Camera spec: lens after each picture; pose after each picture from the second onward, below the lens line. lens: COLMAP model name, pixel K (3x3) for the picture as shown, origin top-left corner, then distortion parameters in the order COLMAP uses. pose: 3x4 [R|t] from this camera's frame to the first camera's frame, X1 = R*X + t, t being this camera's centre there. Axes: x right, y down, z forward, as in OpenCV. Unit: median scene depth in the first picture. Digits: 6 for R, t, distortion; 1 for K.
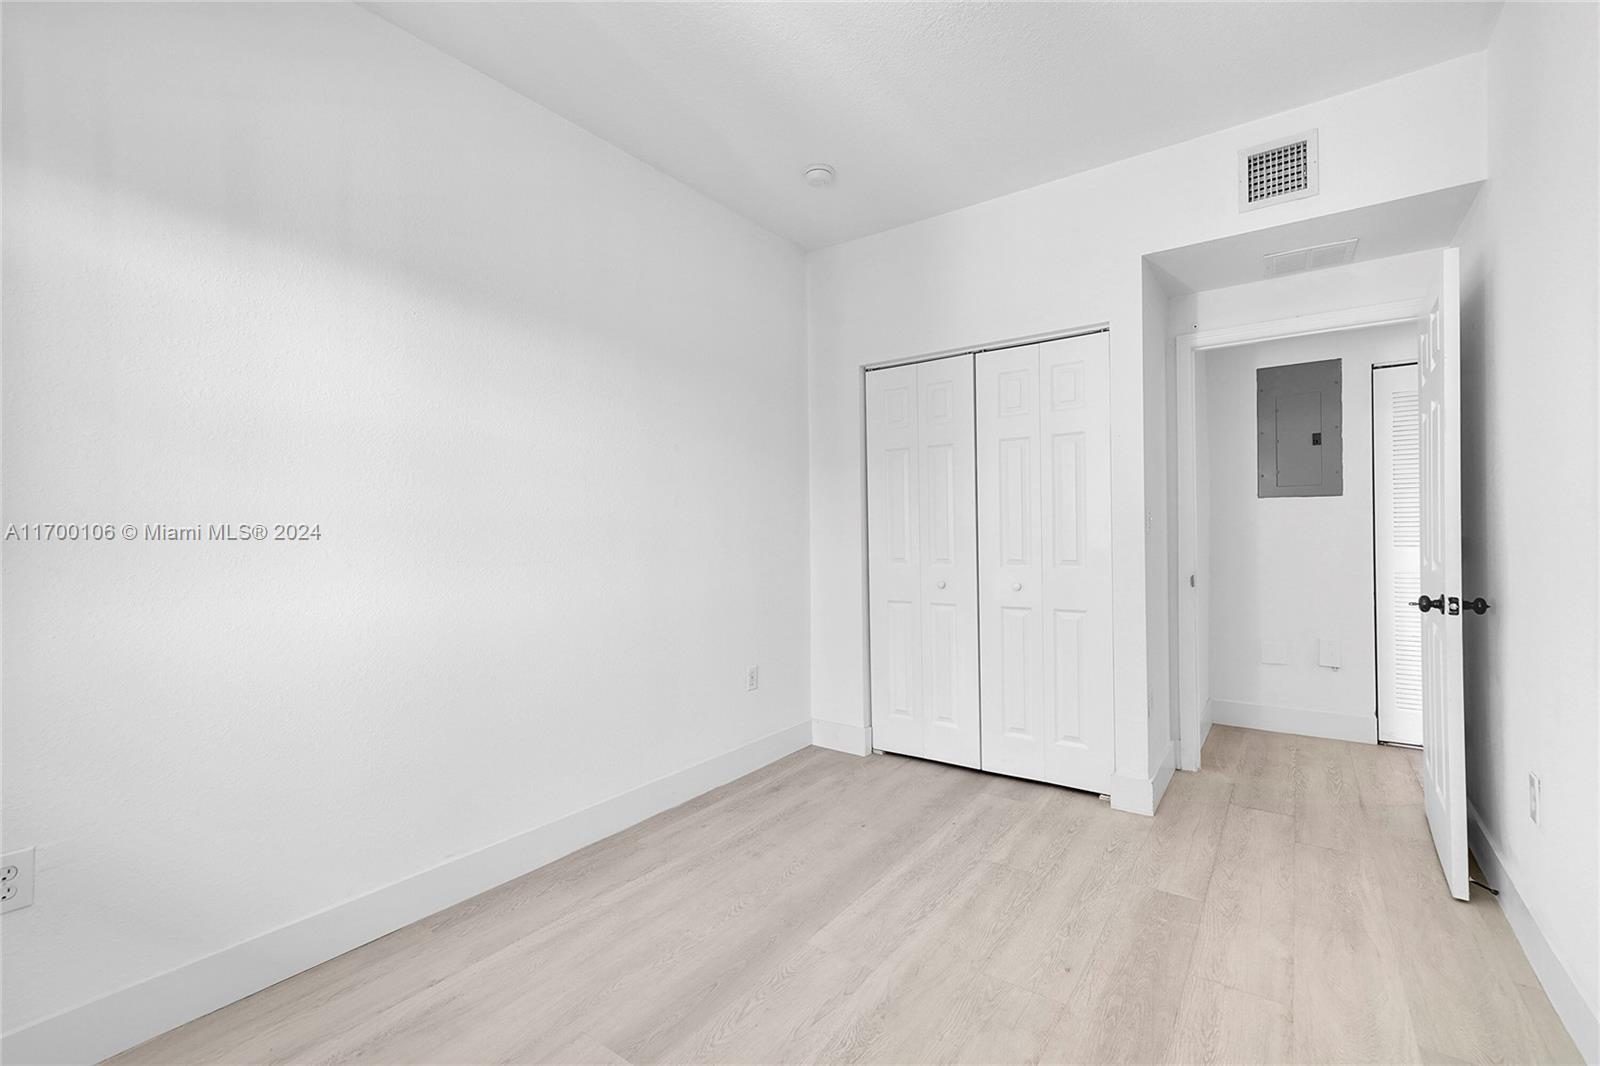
lens RADIAL K [[634.3, 0, 800.7], [0, 634.3, 536.4], [0, 0, 1]] dist [-0.000794, 0.000274]
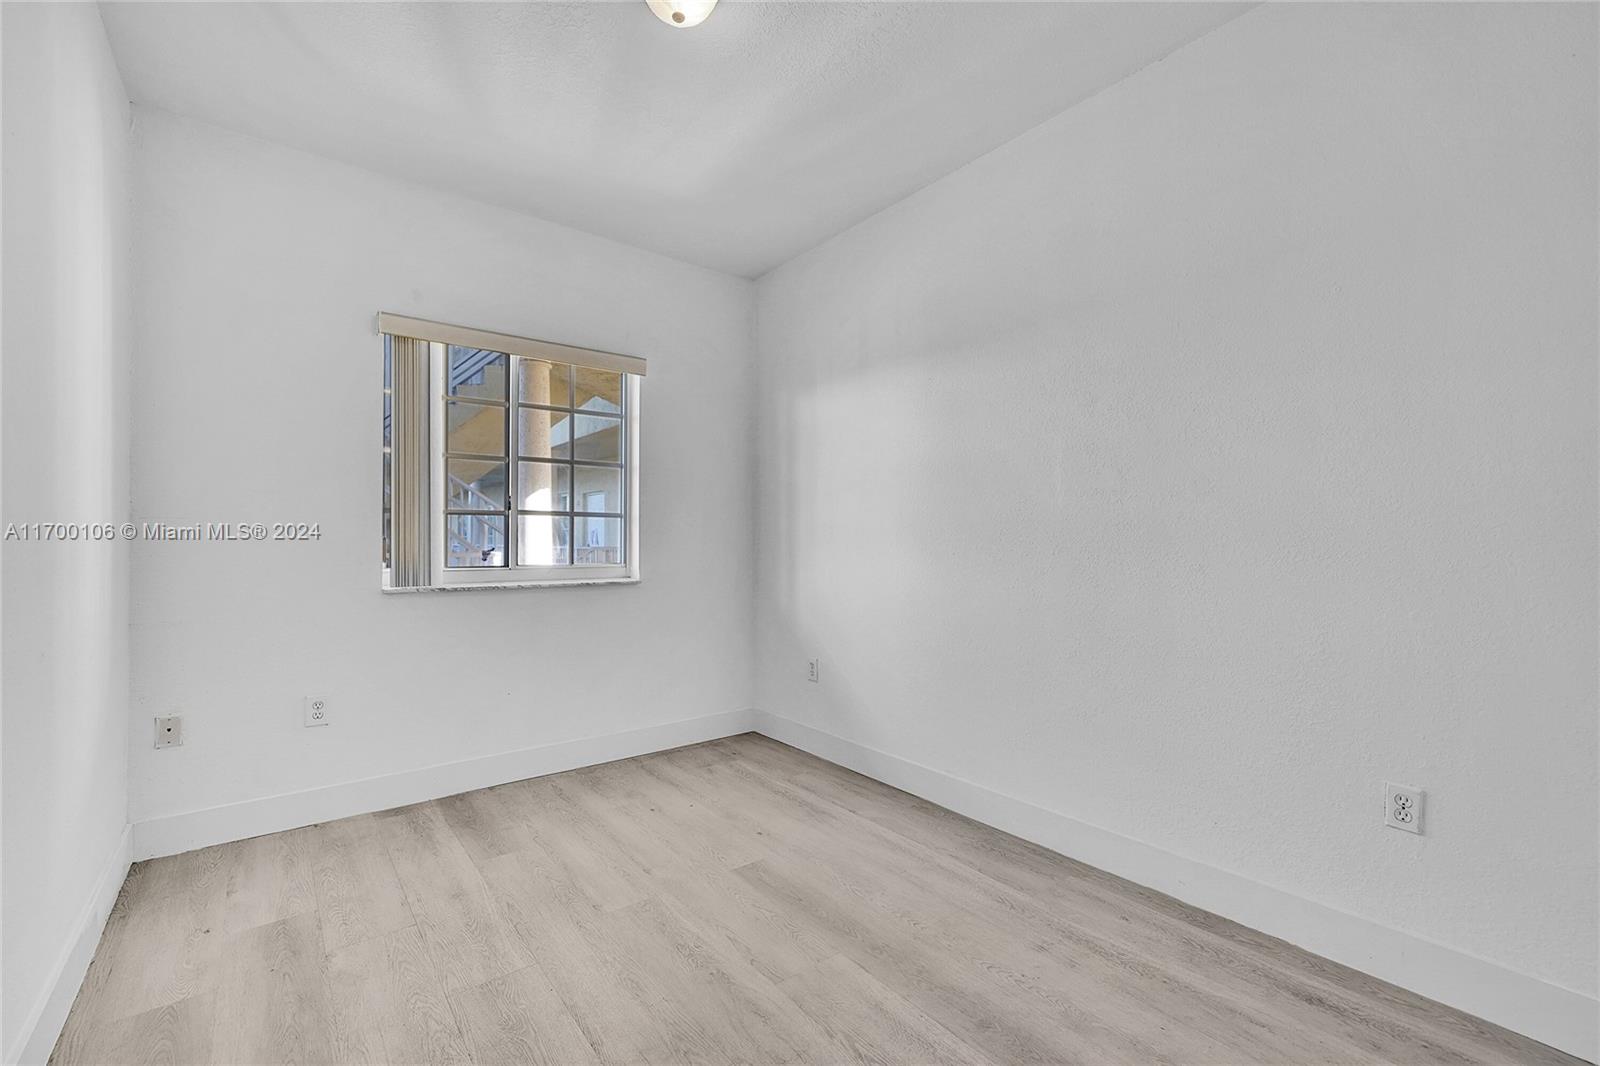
lens RADIAL K [[634.3, 0, 800.7], [0, 634.3, 536.4], [0, 0, 1]] dist [-0.000794, 0.000274]
pose [[-0.205569, 0.009505, -0.978596, 0.734085], [0.003141, 0.999954, 0.009053, -0.006631], [0.978638, -0.001213, -0.205590, 0.866116]]
